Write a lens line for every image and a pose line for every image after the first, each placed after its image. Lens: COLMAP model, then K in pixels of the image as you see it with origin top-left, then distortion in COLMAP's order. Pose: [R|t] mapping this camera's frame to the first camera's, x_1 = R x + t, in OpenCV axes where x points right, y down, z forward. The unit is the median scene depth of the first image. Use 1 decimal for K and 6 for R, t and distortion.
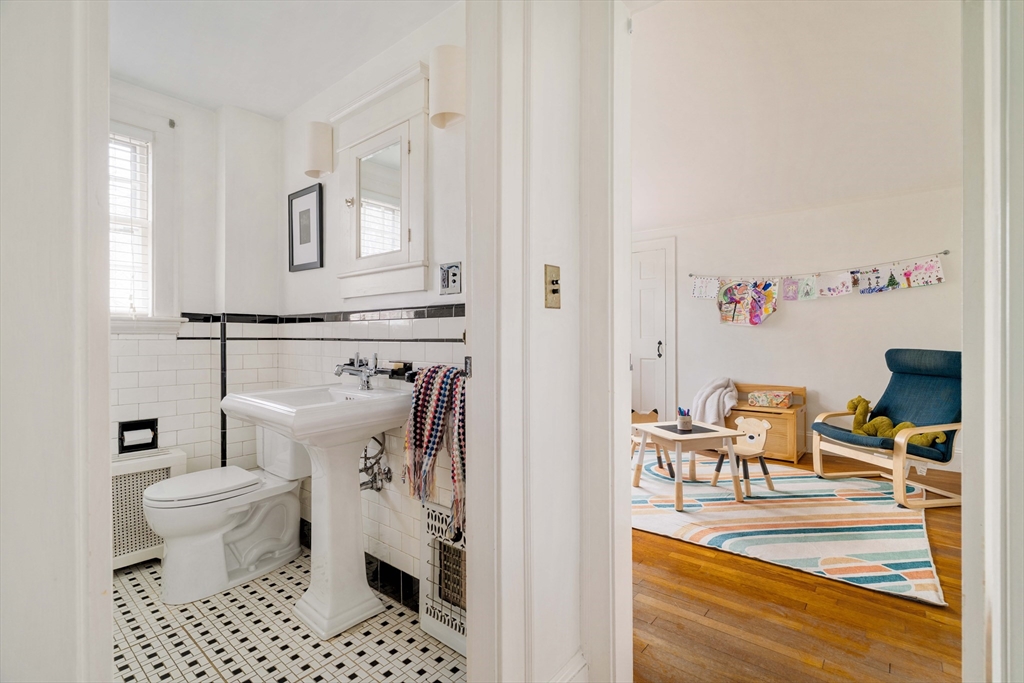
lens RADIAL K [[458.7, 0, 491.4], [0, 458.7, 340.2], [0, 0, 1]] dist [0.001329, 0.000318]
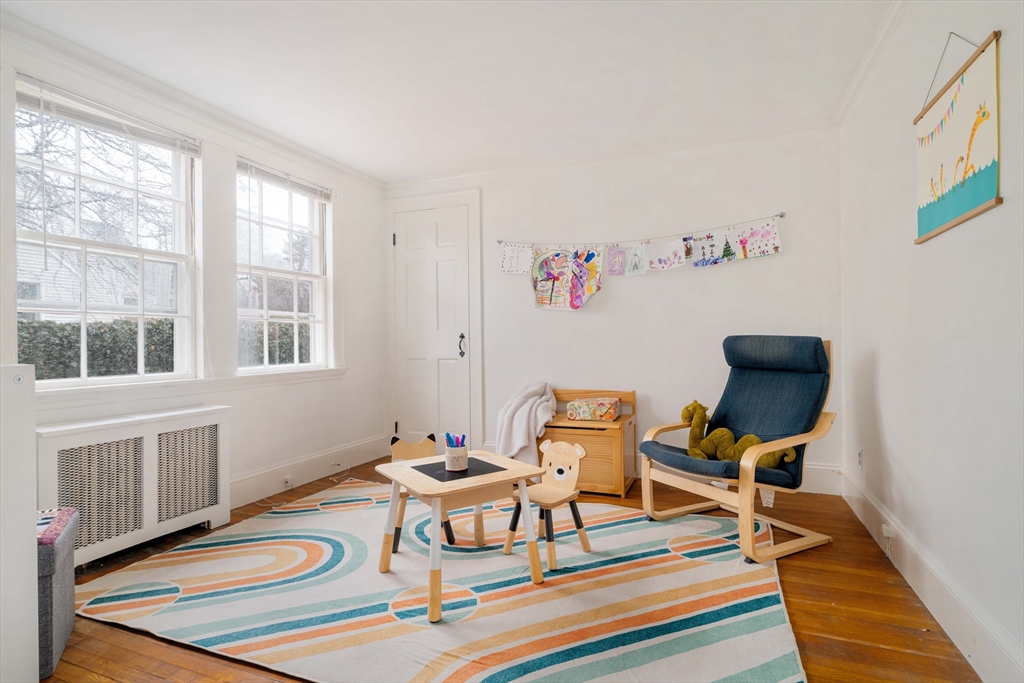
lens RADIAL K [[515.0, 0, 512.0], [0, 515.0, 341.5], [0, 0, 1]] dist [-0.000215, 0.000012]
pose [[0.940526, -0.003230, 0.339707, 0.225469], [0.007136, 0.999922, -0.010249, 0.030459], [-0.339648, 0.012064, 0.940475, 0.296026]]
